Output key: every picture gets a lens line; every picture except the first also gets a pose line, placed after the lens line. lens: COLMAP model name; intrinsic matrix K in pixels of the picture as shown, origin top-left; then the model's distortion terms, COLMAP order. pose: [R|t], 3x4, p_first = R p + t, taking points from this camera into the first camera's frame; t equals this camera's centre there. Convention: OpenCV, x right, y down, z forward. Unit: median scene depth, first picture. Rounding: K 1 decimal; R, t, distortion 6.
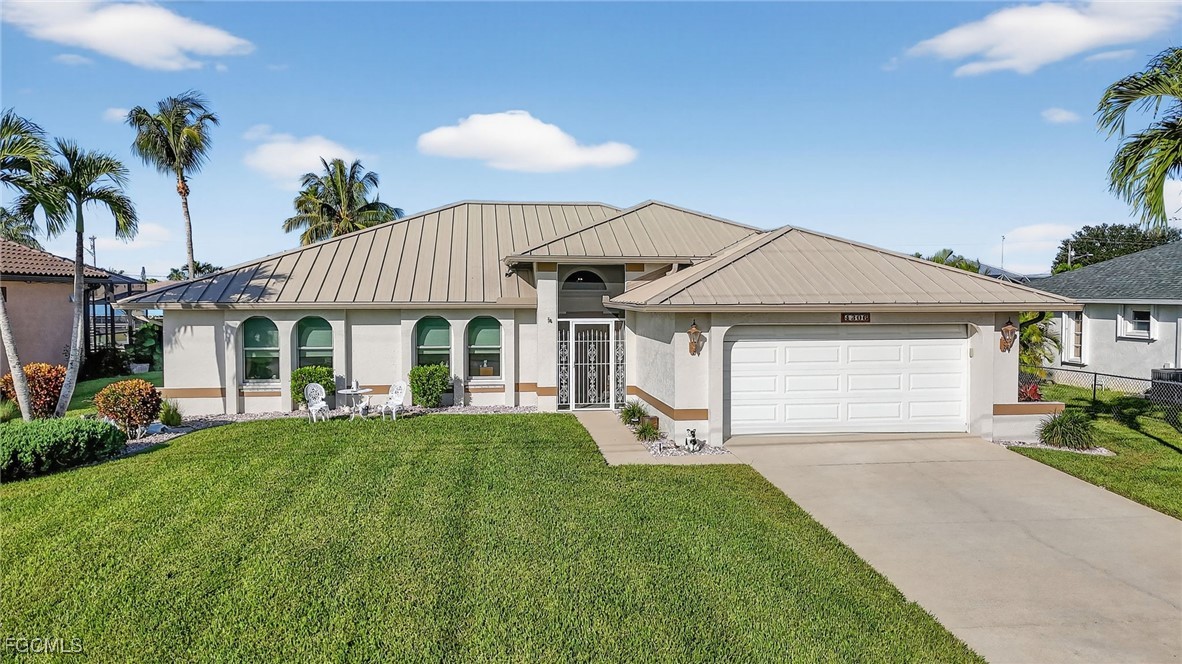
lens RADIAL K [[848.0, 0, 590.5], [0, 848.0, 335.7], [0, 0, 1]] dist [0.062347, -0.055287]
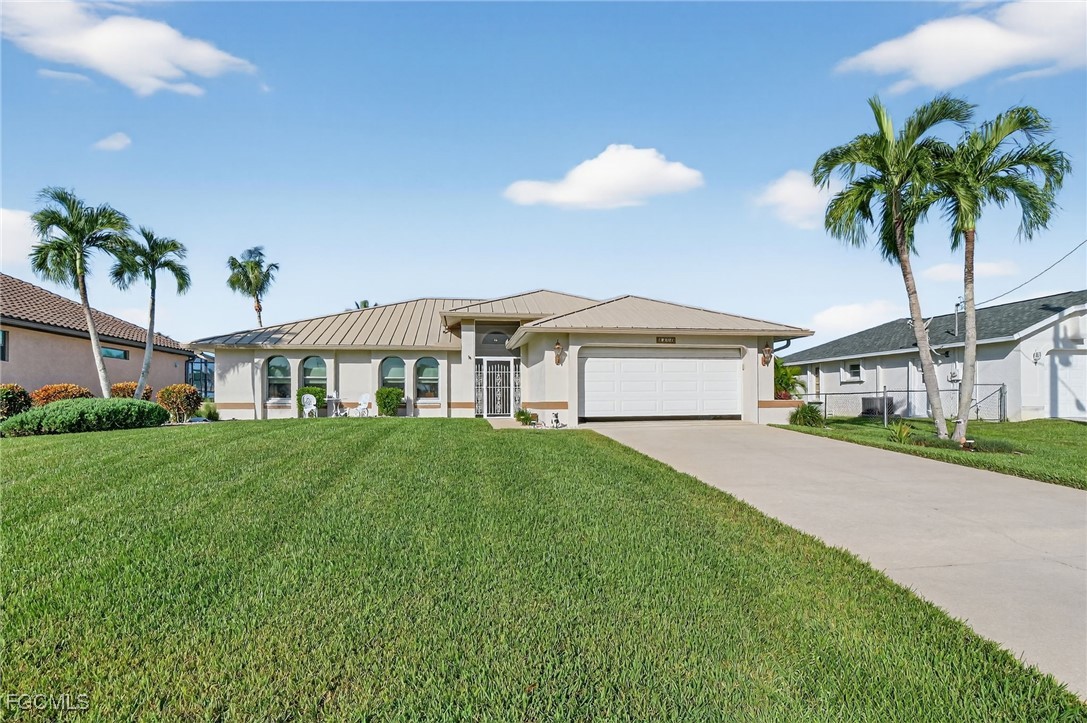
lens RADIAL K [[527.4, 0, 537.5], [0, 527.4, 398.4], [0, 0, 1]] dist [-0.017541, -0.002927]
pose [[0.999900, -0.001490, 0.014050, 0.058231], [0.002221, 0.998634, -0.052202, 0.102076], [-0.013953, 0.052228, 0.998538, 0.070892]]
